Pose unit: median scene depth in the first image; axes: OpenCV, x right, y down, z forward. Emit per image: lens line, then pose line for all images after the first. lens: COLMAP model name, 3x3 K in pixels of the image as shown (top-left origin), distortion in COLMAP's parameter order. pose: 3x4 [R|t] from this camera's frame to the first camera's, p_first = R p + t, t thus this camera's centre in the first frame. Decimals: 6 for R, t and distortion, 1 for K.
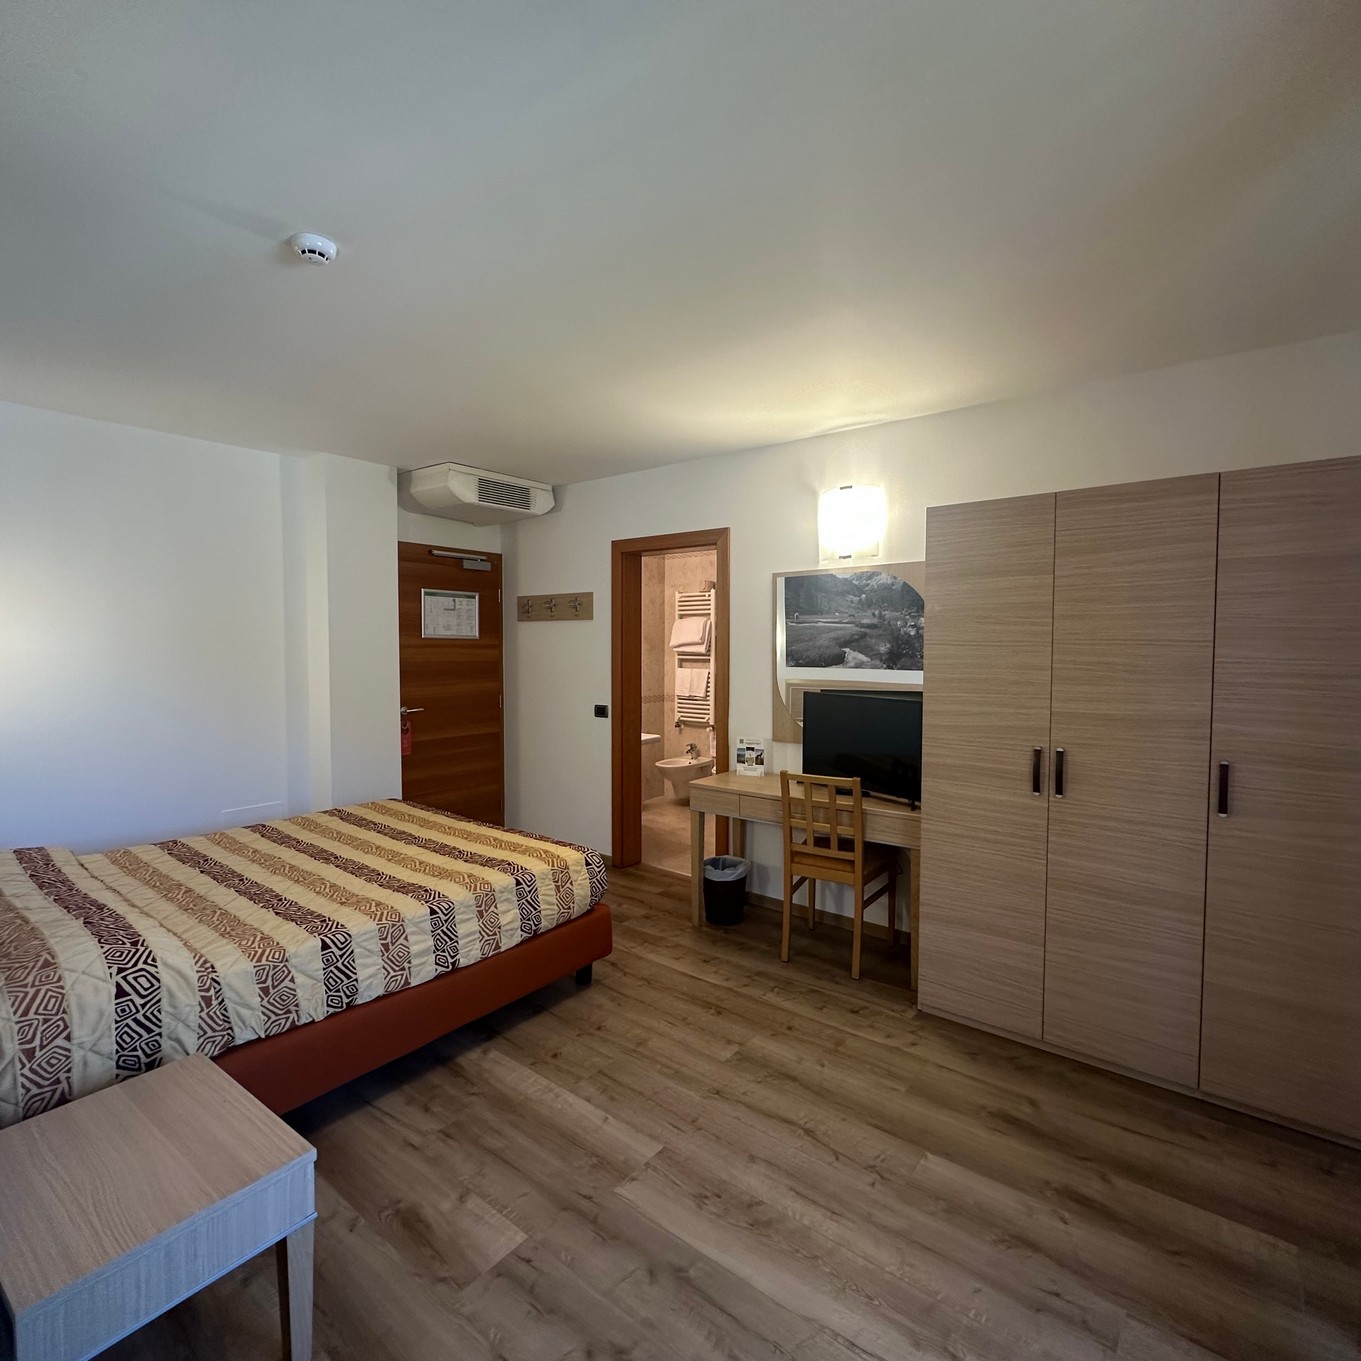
lens RADIAL K [[718.1, 0, 680.5], [0, 718.1, 680.5], [0, 0, 1]] dist [-0.001338, -0.000400]
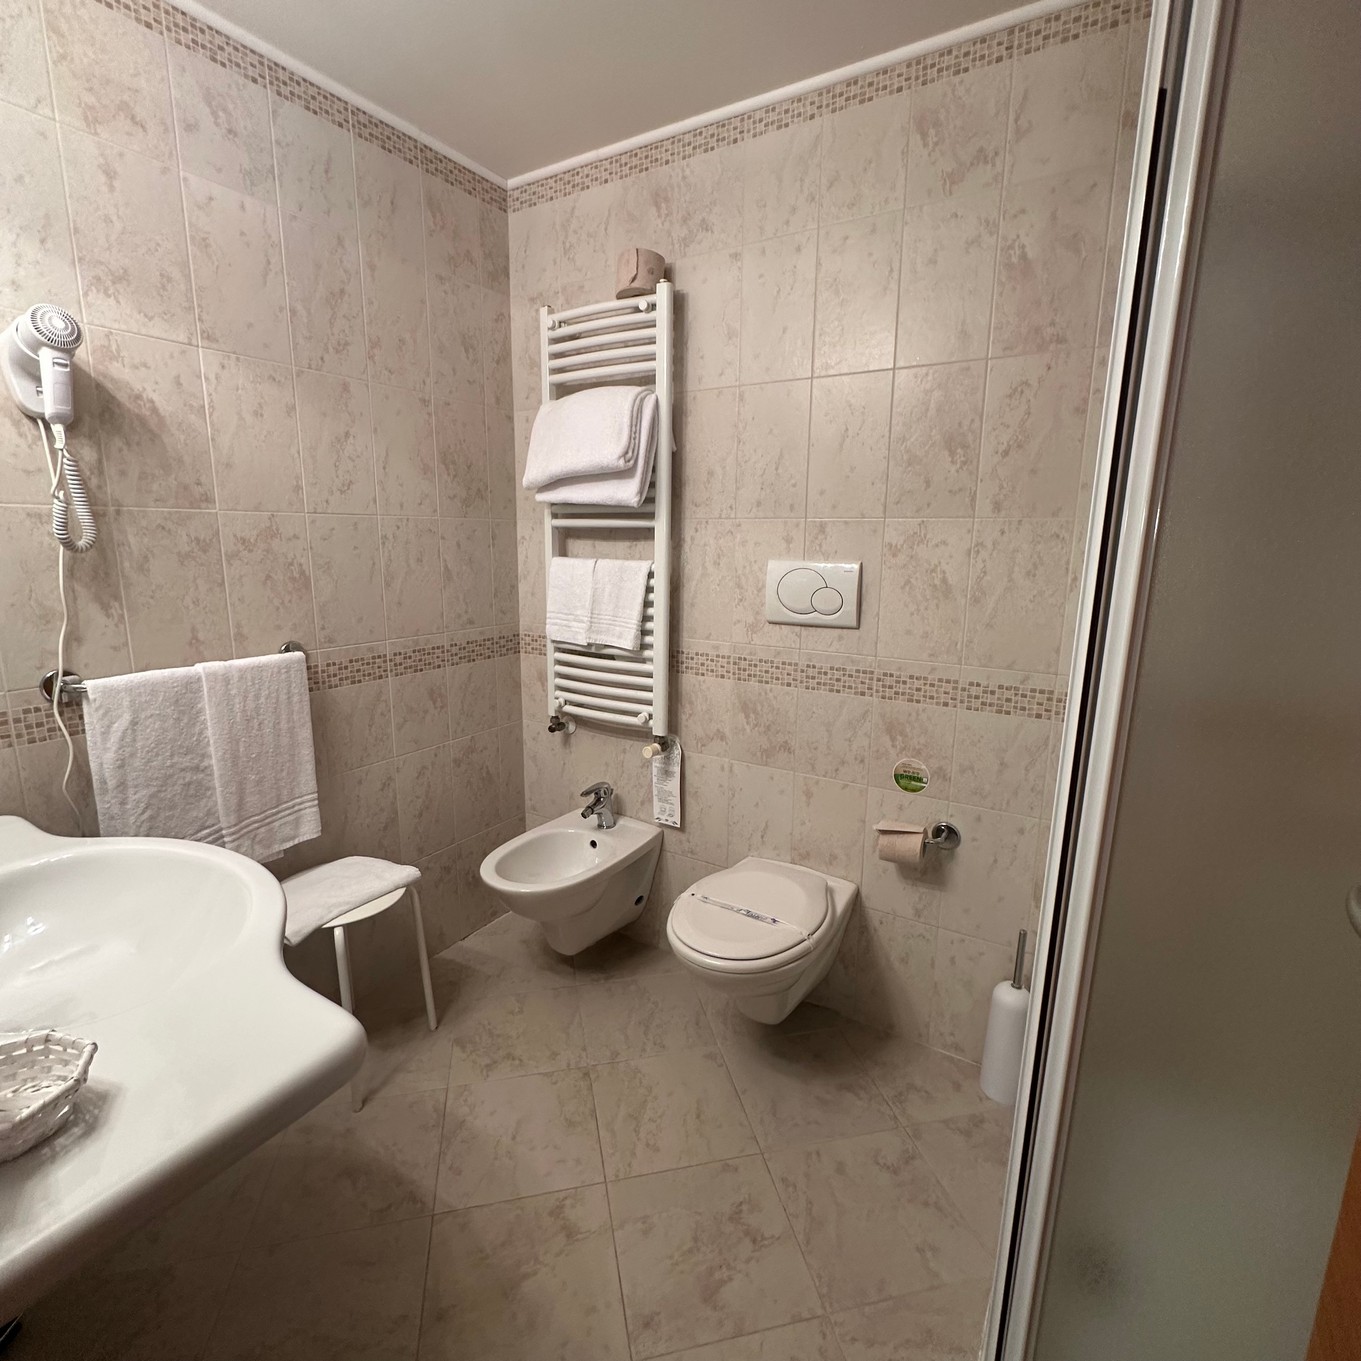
lens RADIAL K [[718.1, 0, 680.5], [0, 718.1, 680.5], [0, 0, 1]] dist [-0.001338, -0.000400]
pose [[0.993189, -0.013983, 0.115669, 0.015607], [-0.004117, 0.987940, 0.154781, -0.012568], [-0.116438, -0.154203, 0.981154, 0.667747]]
